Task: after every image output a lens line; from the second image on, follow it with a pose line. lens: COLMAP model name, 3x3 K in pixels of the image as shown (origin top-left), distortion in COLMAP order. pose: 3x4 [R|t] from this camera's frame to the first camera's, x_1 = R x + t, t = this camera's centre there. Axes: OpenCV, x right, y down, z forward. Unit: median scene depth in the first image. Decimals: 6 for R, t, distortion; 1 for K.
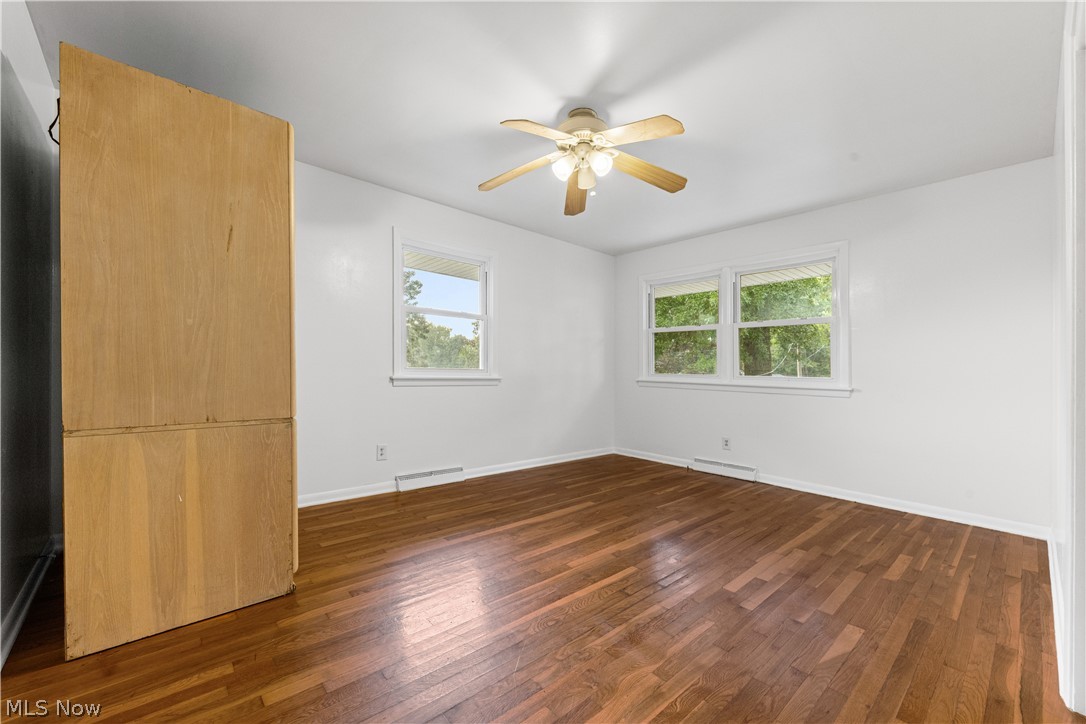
lens RADIAL K [[436.2, 0, 543.0], [0, 436.2, 362.0], [0, 0, 1]] dist [0.001489, 0.000176]
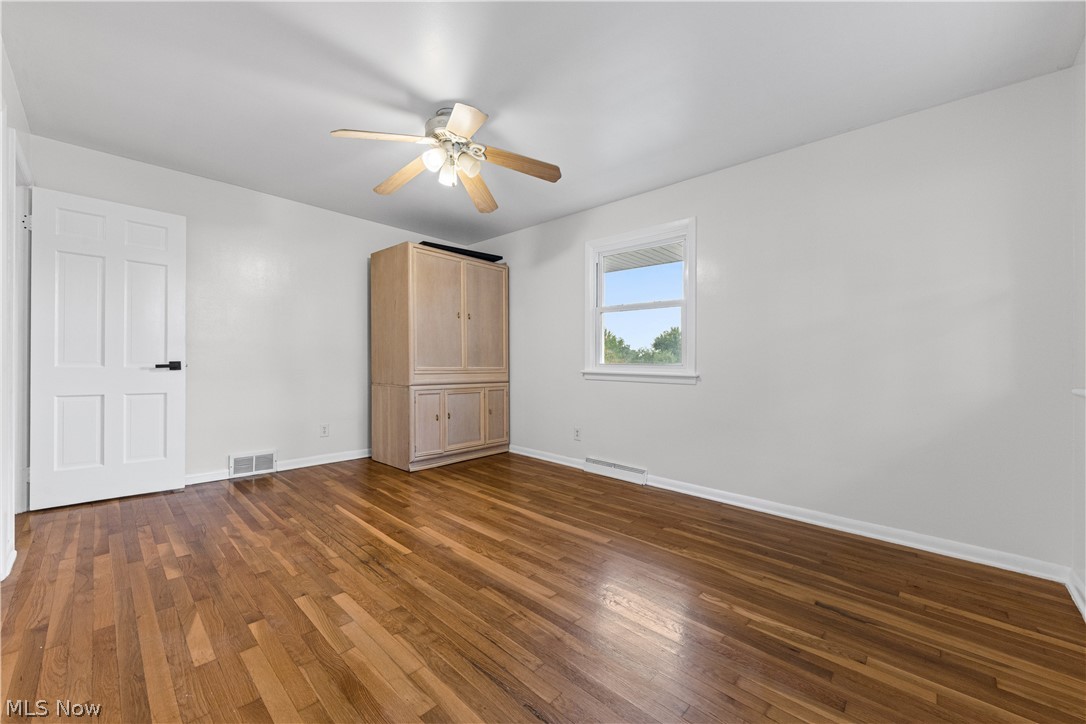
lens RADIAL K [[434.5, 0, 541.5], [0, 434.5, 371.4], [0, 0, 1]] dist [0.001150, -0.000243]
pose [[0.068354, 0.004017, -0.997653, 0.892624], [0.002571, 0.999988, 0.004203, 0.033172], [0.997658, -0.002852, 0.068343, 0.893808]]
